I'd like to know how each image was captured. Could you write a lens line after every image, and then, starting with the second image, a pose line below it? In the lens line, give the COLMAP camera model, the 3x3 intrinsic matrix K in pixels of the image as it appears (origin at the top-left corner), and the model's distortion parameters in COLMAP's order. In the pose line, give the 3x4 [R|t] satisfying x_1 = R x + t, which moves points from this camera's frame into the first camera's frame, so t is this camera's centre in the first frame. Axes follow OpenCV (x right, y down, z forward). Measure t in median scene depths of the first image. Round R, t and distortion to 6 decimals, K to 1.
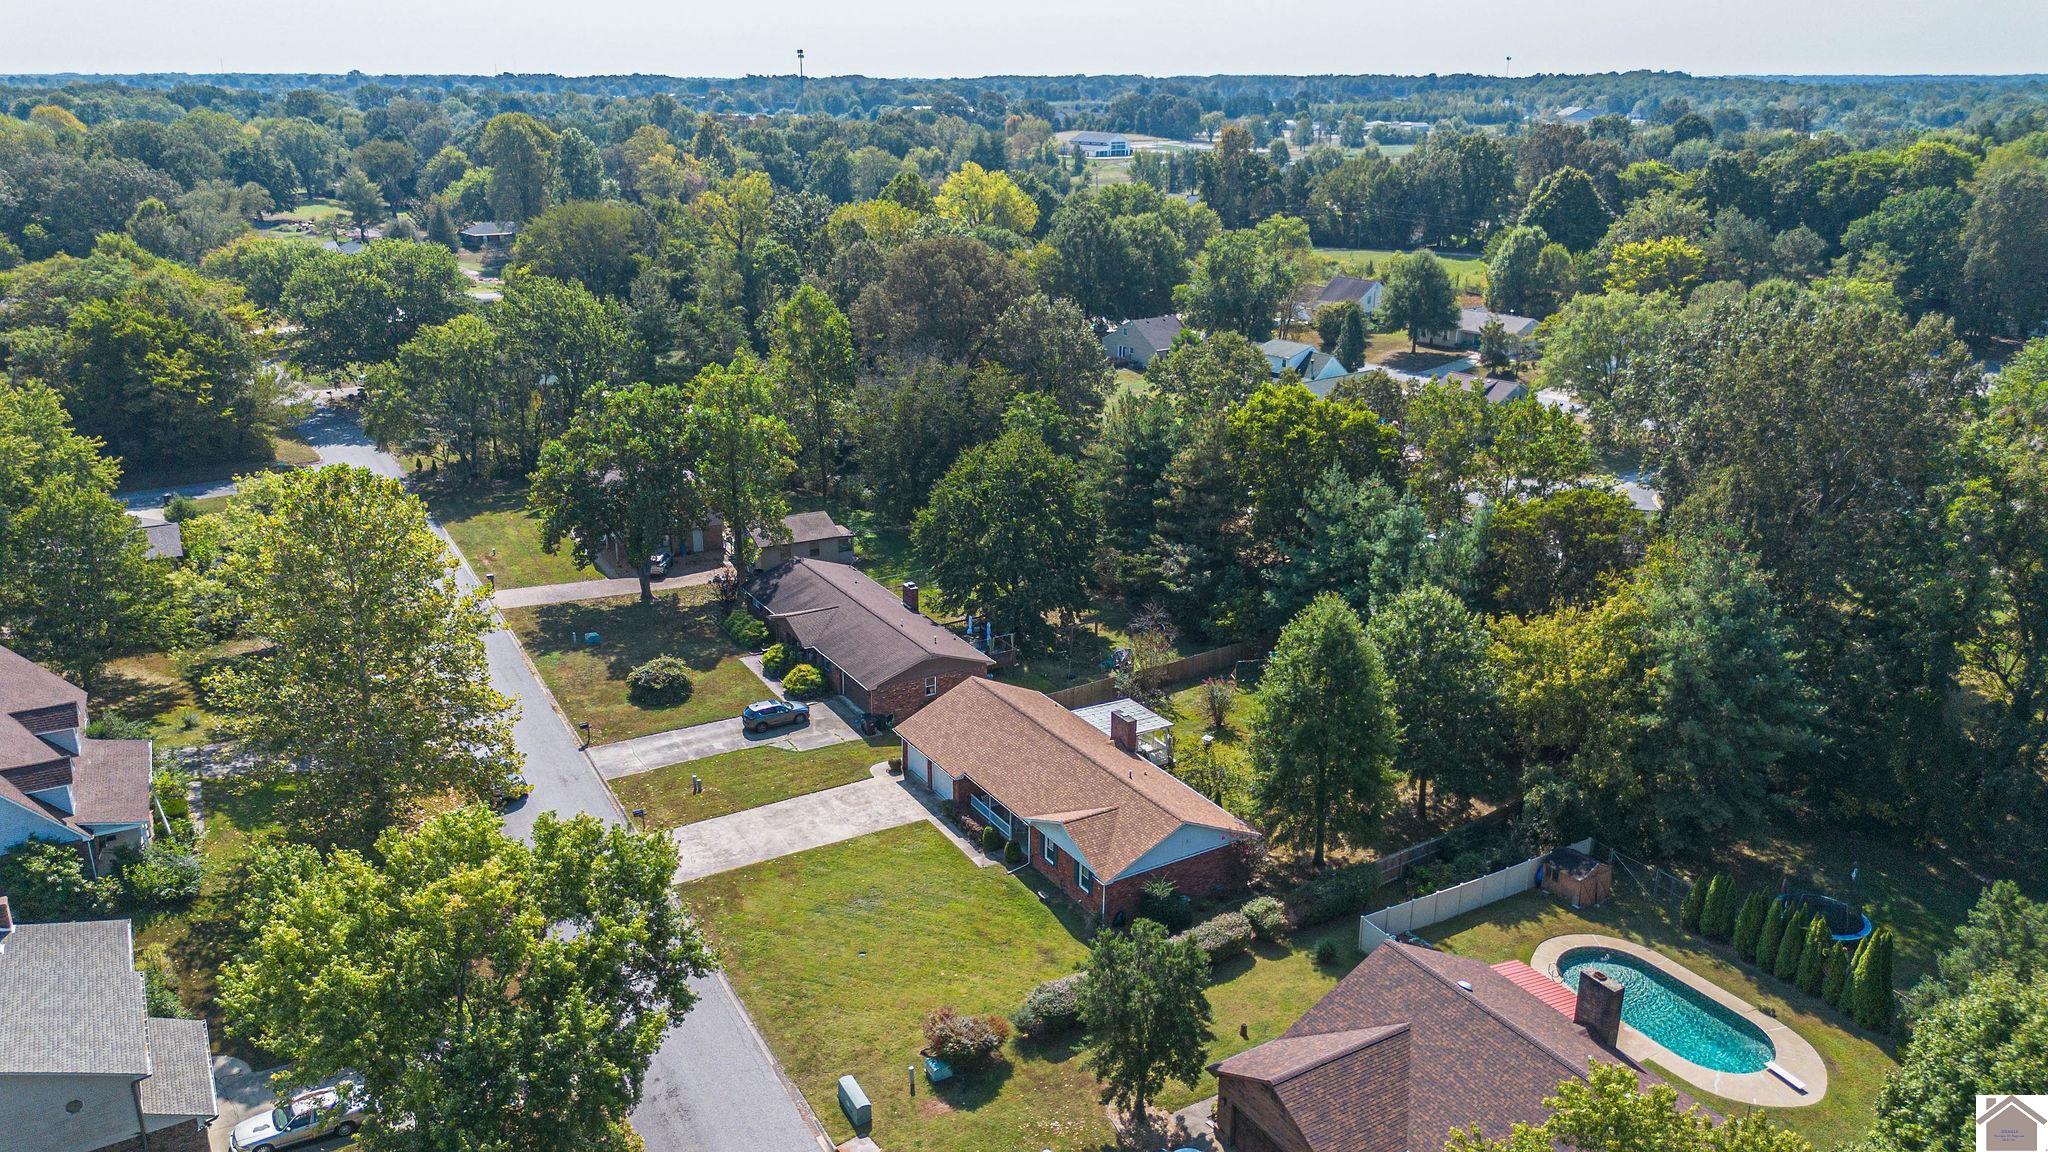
lens RADIAL K [[1470.5, 0, 1024.0], [0, 1470.5, 576.0], [0, 0, 1]] dist [0.064420, -0.065102]
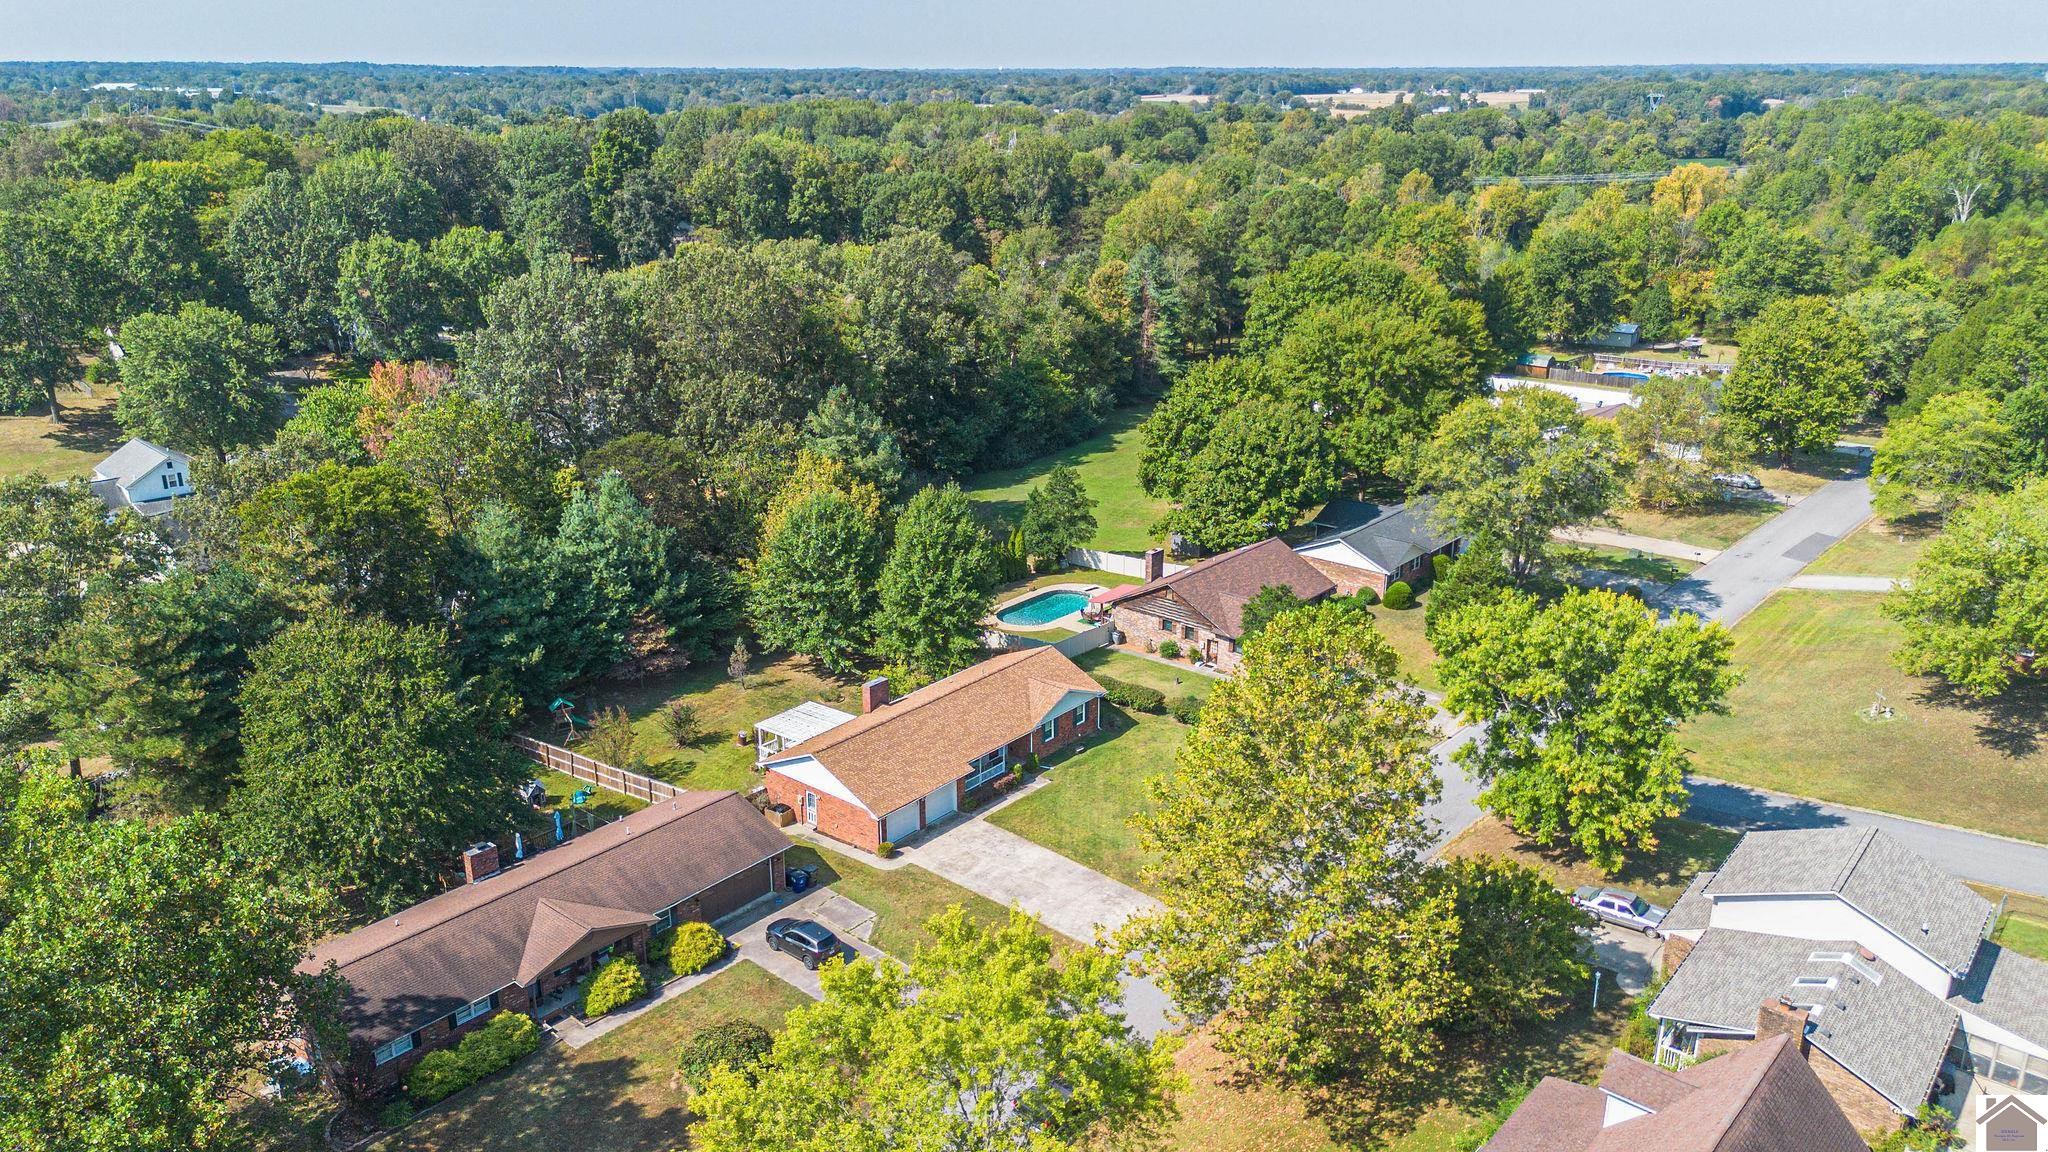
lens RADIAL K [[1470.5, 0, 1024.0], [0, 1470.5, 576.0], [0, 0, 1]] dist [0.064420, -0.065102]
pose [[-0.307195, -0.317601, 0.897085, -0.977990], [0.308269, 0.858627, 0.409548, -0.410523], [-0.900334, 0.402354, -0.165859, 1.103355]]
